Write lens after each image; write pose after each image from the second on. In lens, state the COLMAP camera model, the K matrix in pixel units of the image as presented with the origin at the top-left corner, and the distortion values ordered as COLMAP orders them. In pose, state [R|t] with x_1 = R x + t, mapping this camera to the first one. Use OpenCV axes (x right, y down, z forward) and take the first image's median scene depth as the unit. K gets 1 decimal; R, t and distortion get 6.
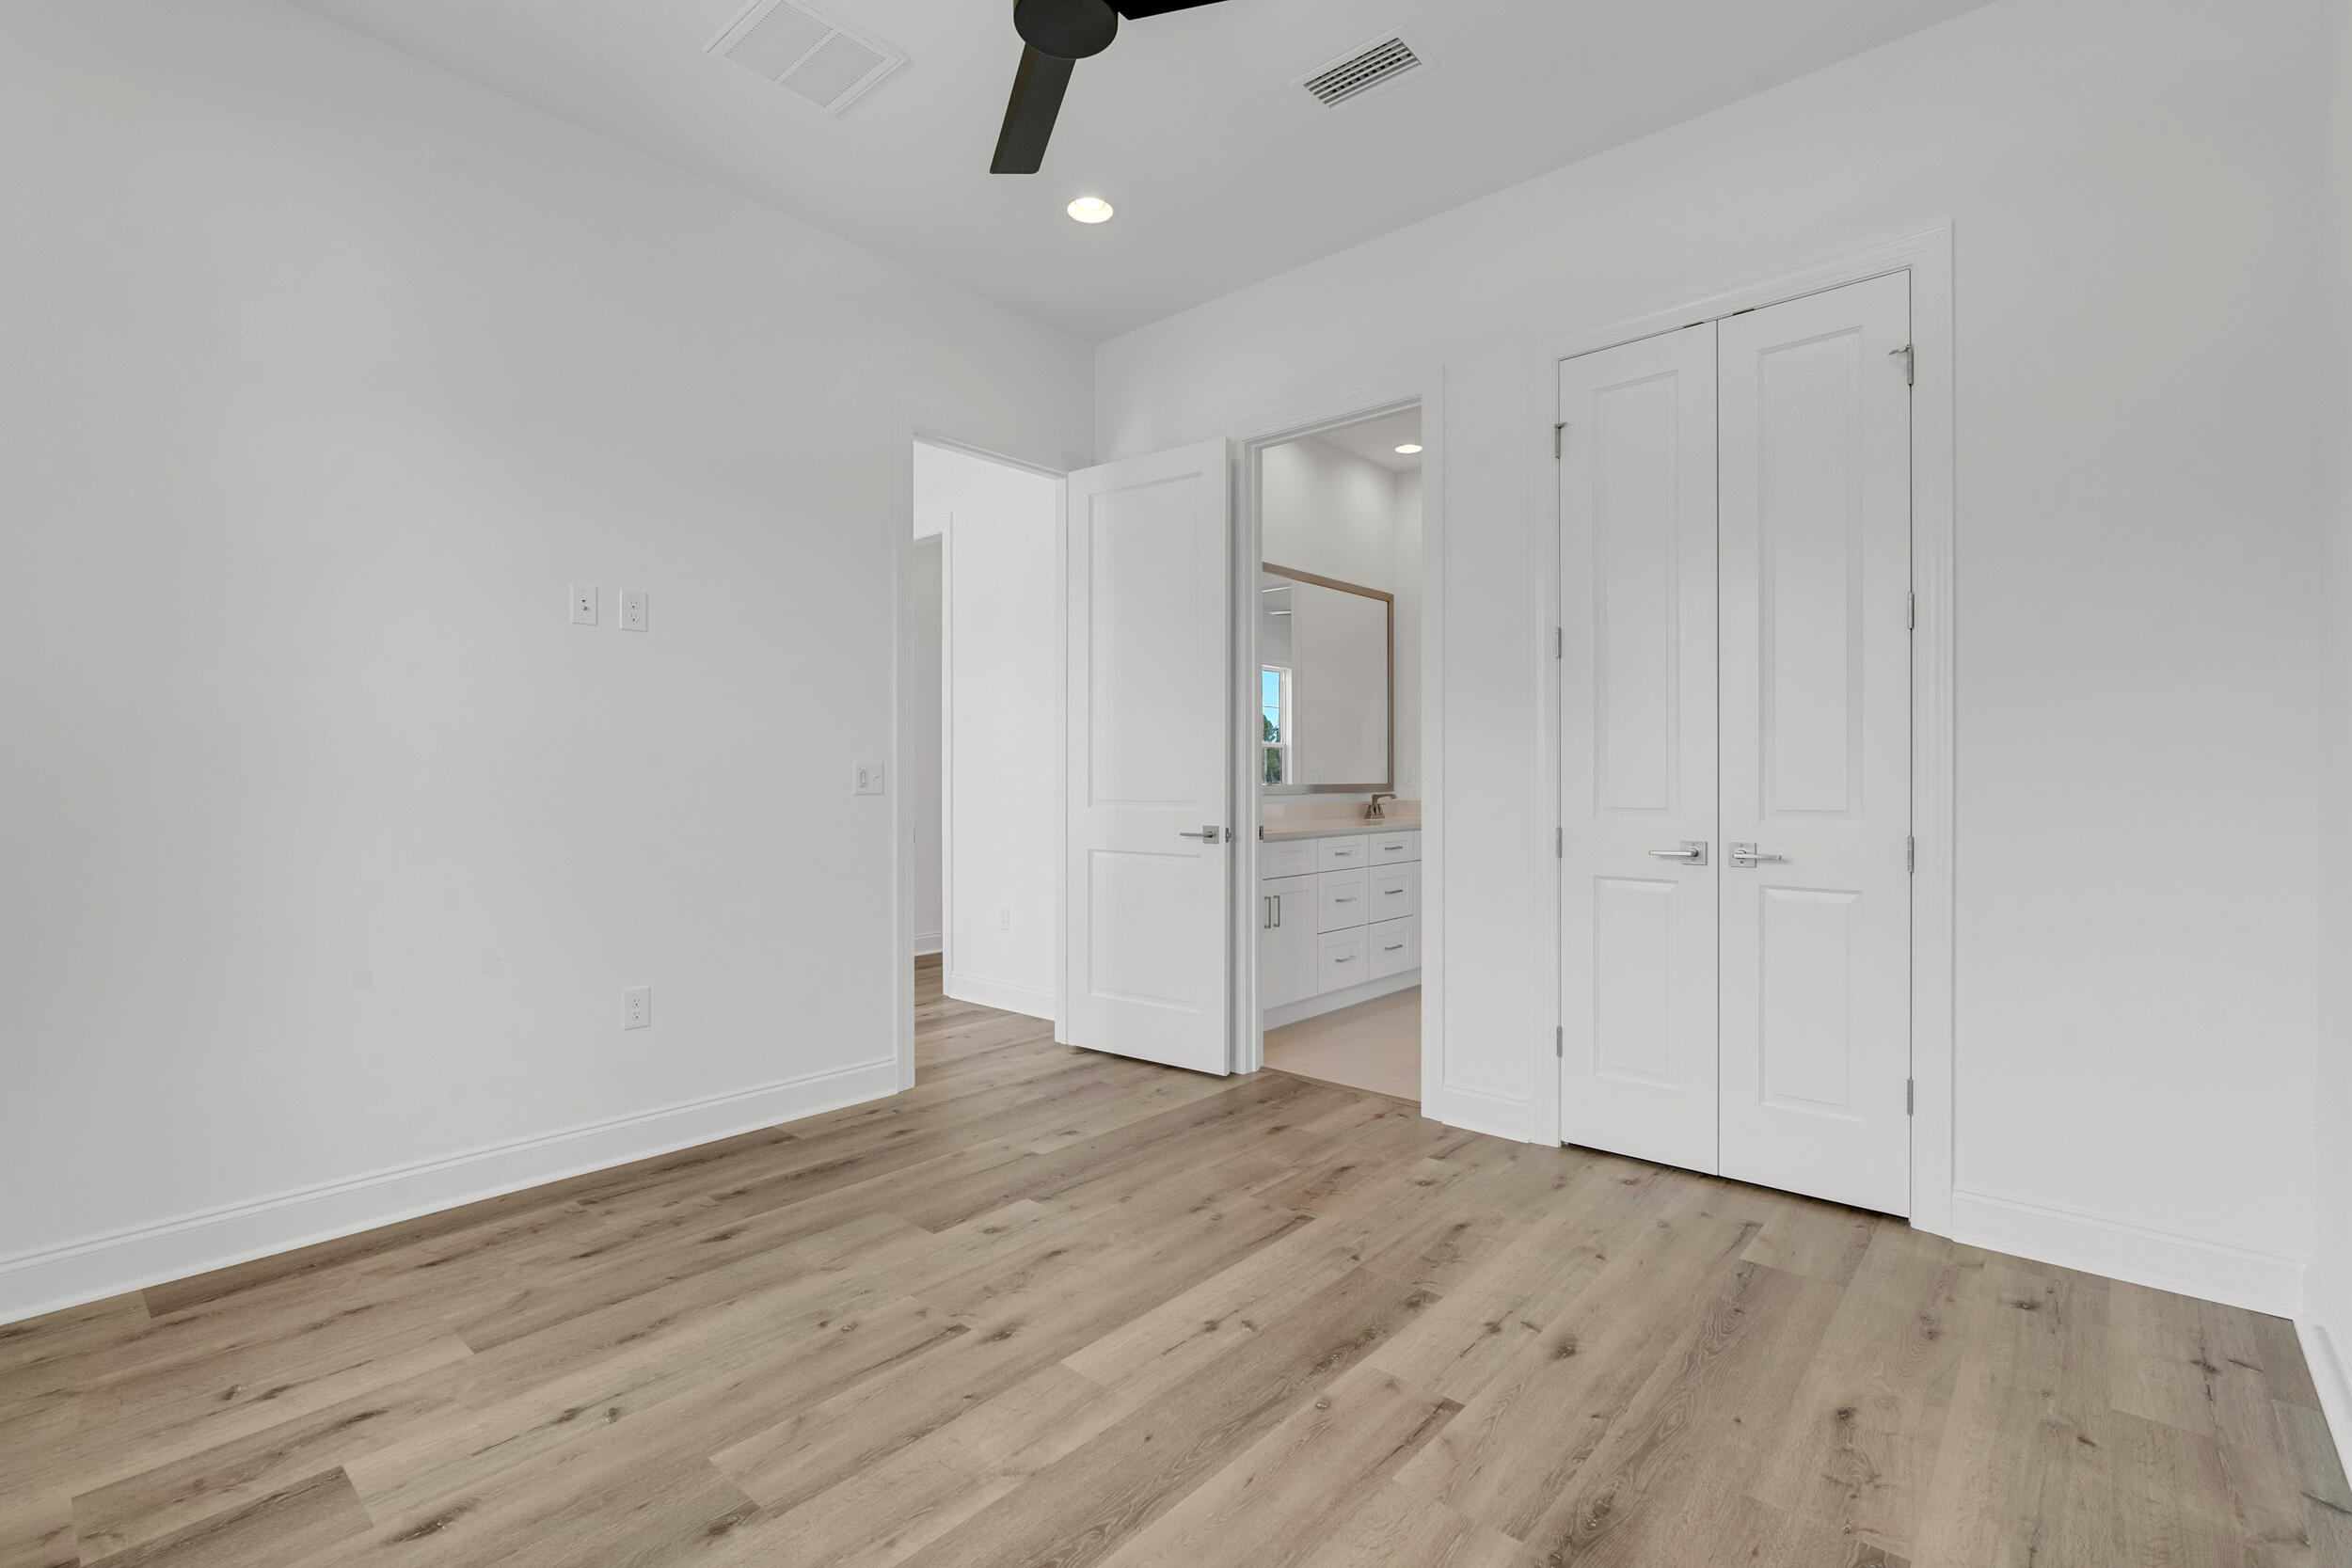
lens RADIAL K [[1079.5, 0, 1179.0], [0, 1079.5, 781.2], [0, 0, 1]] dist [-0.002745, 0.000477]
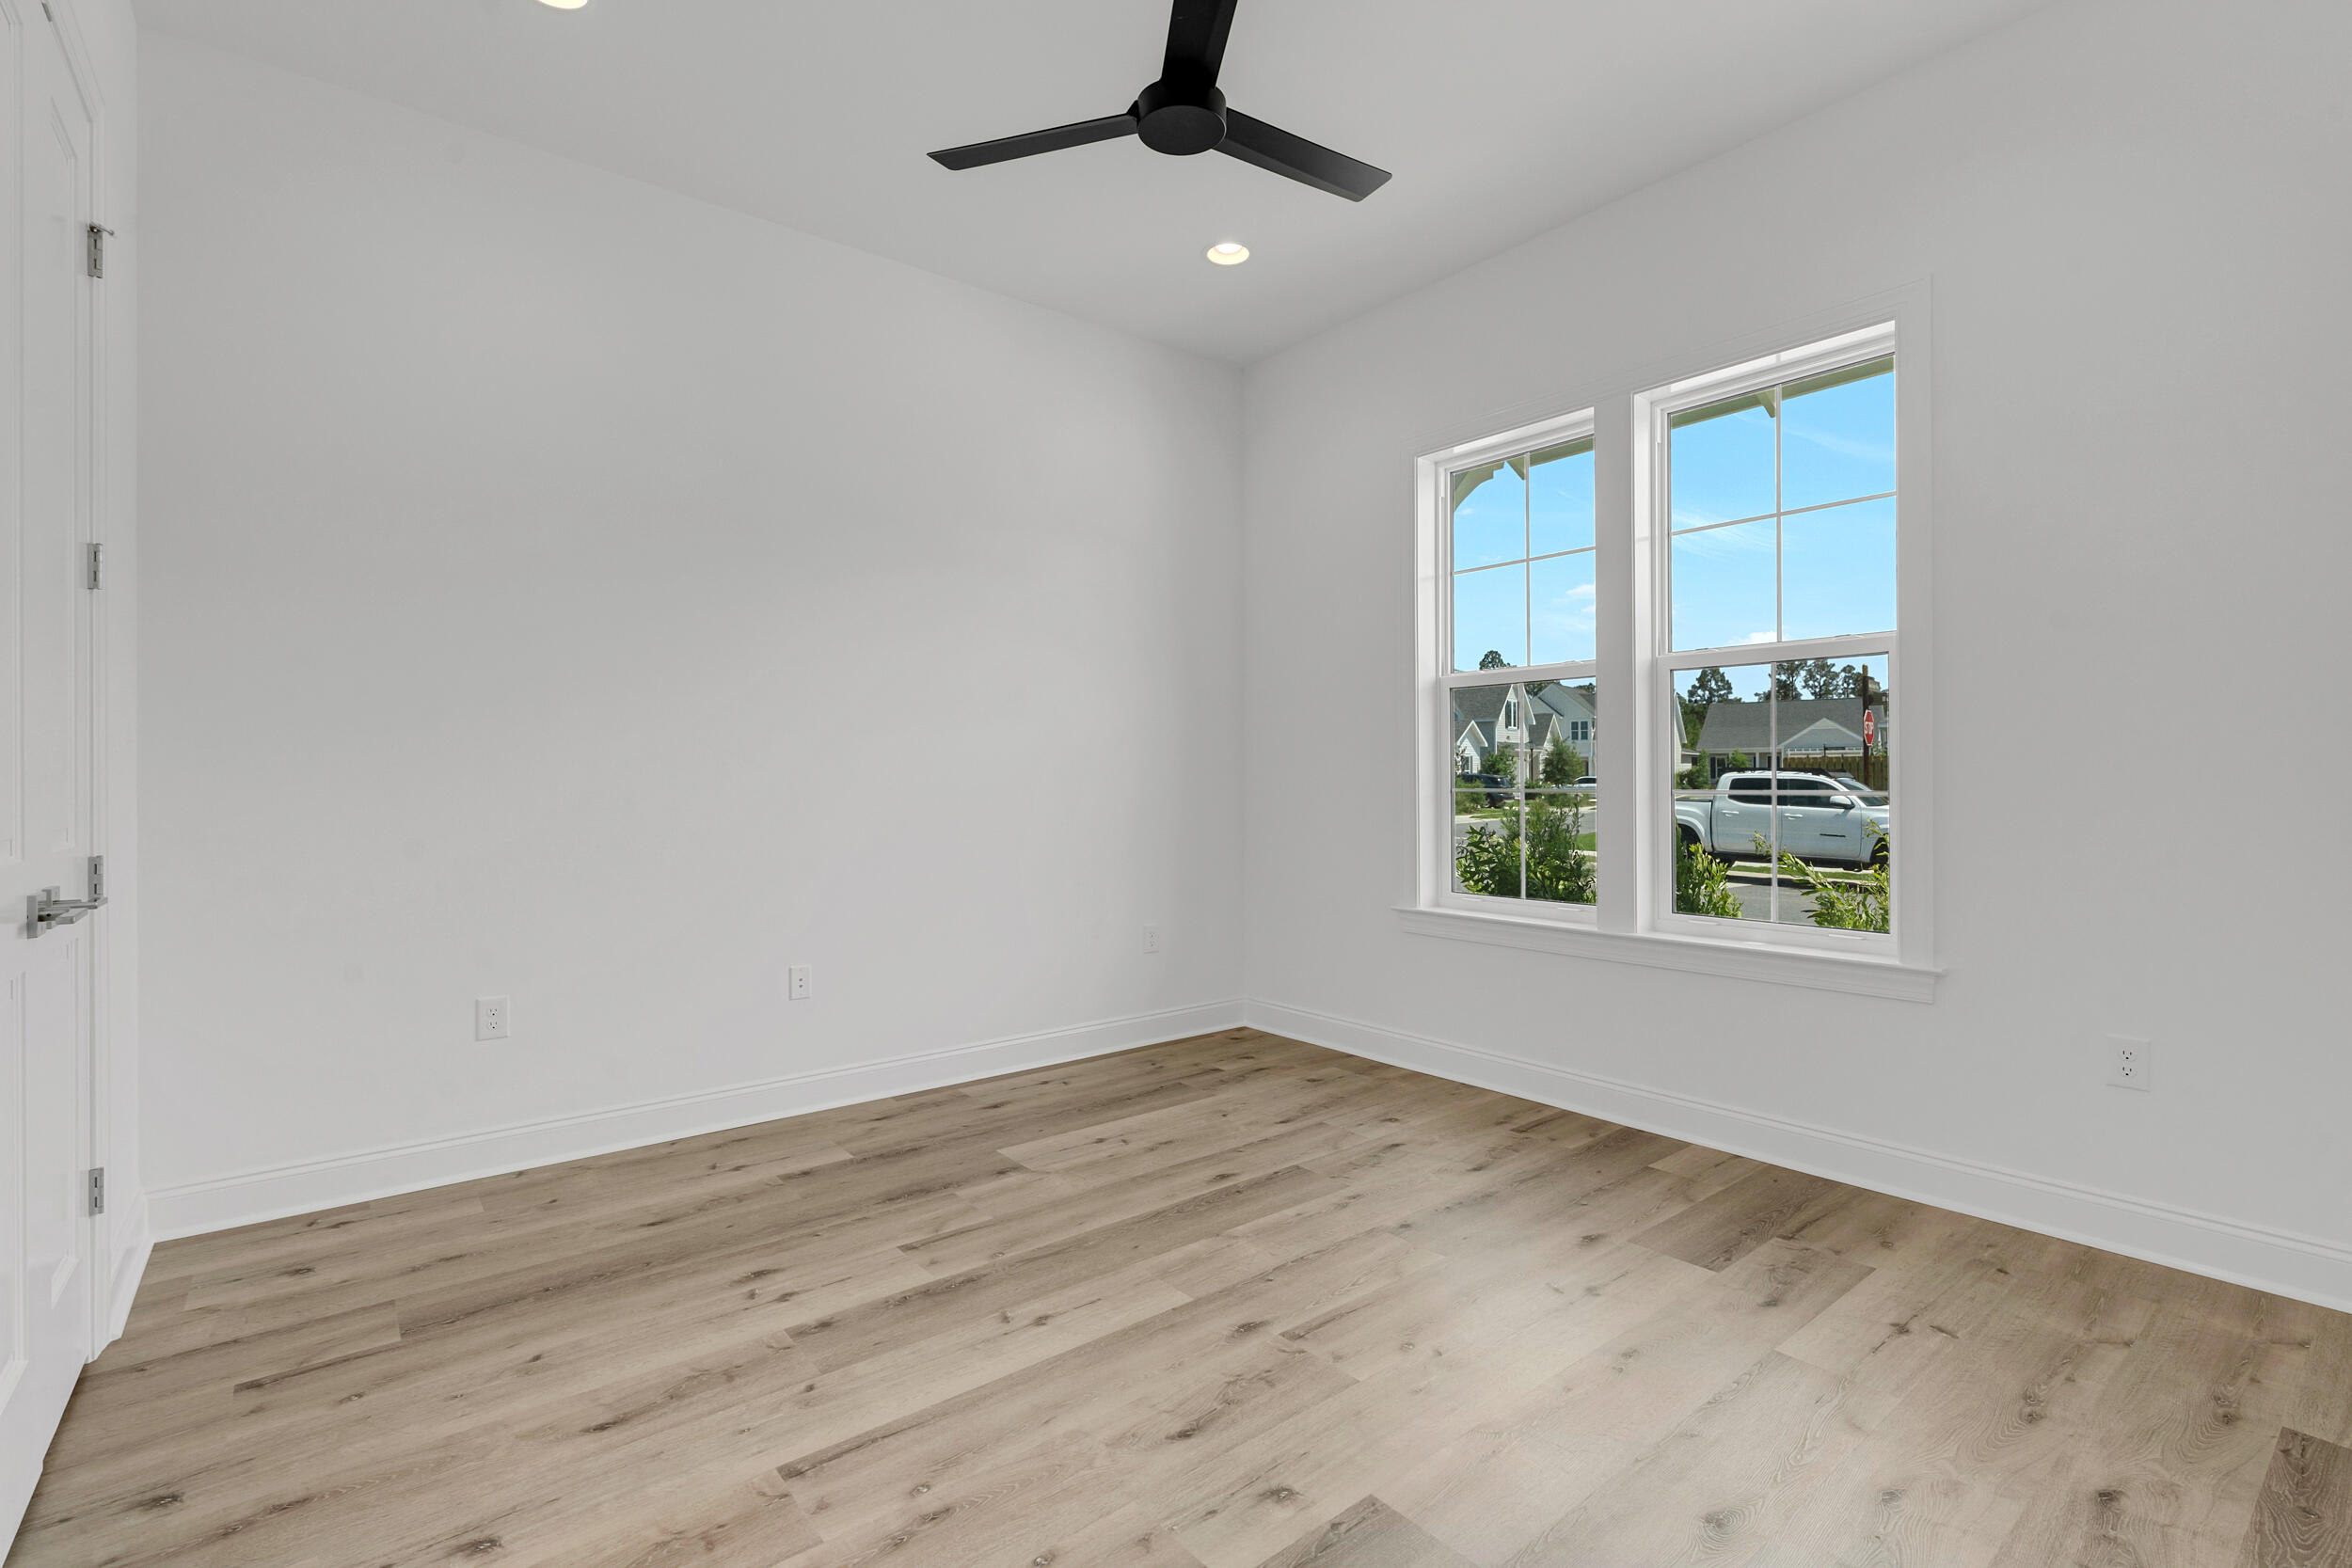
lens RADIAL K [[1079.5, 0, 1173.7], [0, 1079.5, 778.9], [0, 0, 1]] dist [-0.002745, 0.000477]
pose [[-0.984248, 0.005361, 0.176713, -0.281495], [0.006381, 0.999966, 0.005206, -0.004755], [-0.176679, 0.006252, -0.984249, 2.032592]]
